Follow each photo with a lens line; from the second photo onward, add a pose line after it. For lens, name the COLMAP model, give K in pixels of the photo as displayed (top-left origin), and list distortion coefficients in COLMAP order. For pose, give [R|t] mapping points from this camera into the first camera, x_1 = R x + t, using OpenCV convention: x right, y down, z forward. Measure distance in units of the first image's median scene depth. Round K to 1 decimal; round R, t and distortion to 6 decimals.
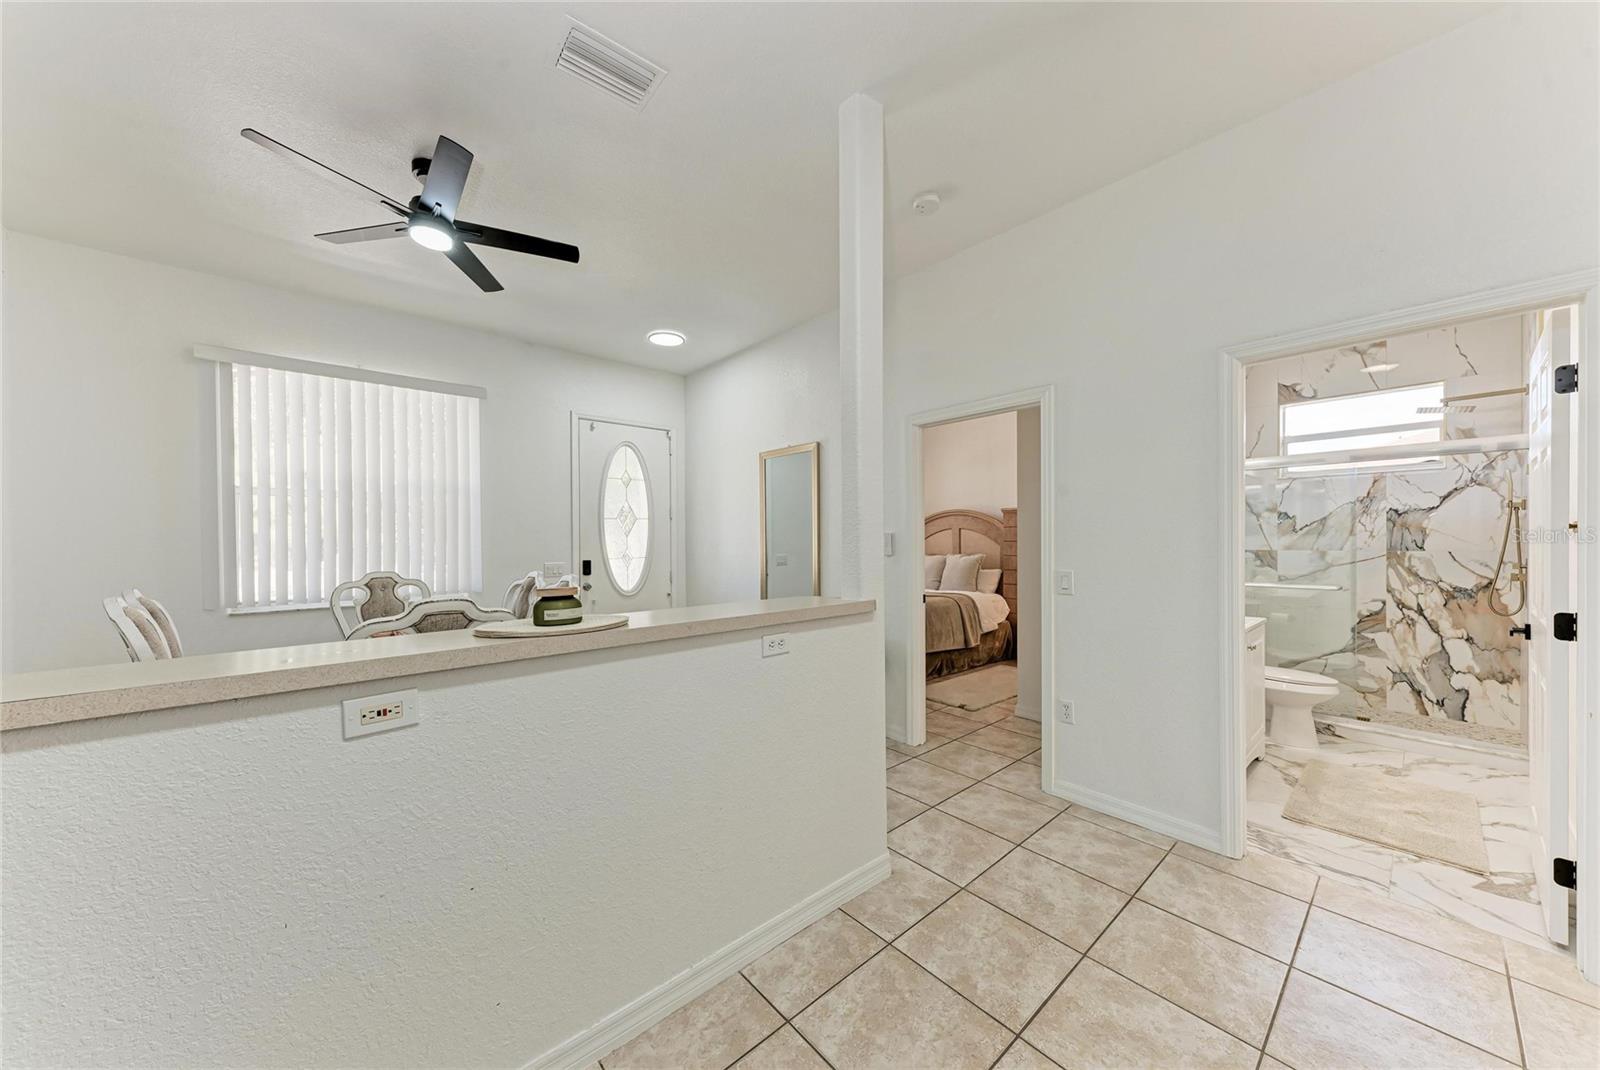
lens RADIAL K [[546.1, 0, 802.9], [0, 546.1, 536.6], [0, 0, 1]] dist [0.008208, -0.000317]
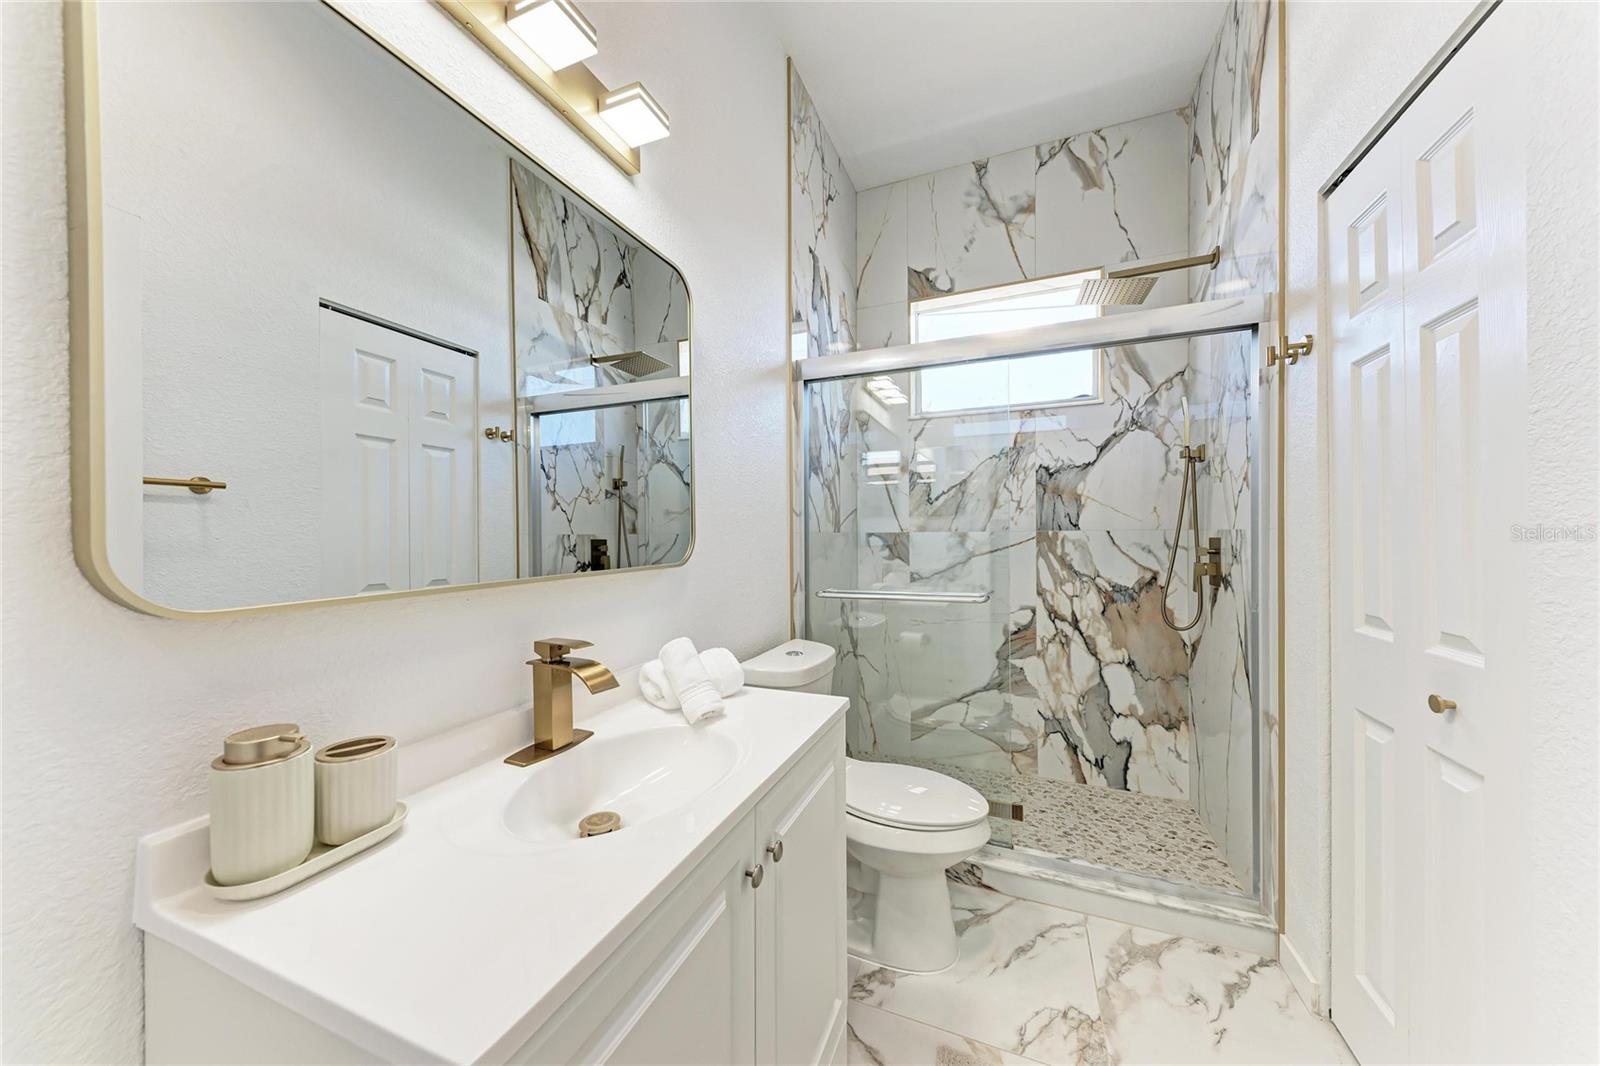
lens RADIAL K [[546.9, 0, 795.5], [0, 546.9, 528.9], [0, 0, 1]] dist [0.021079, -0.005519]
pose [[0.895684, -0.001680, 0.444688, 0.533175], [0.003994, 0.999983, -0.004266, 0.025587], [-0.444673, 0.005597, 0.895676, 0.562939]]
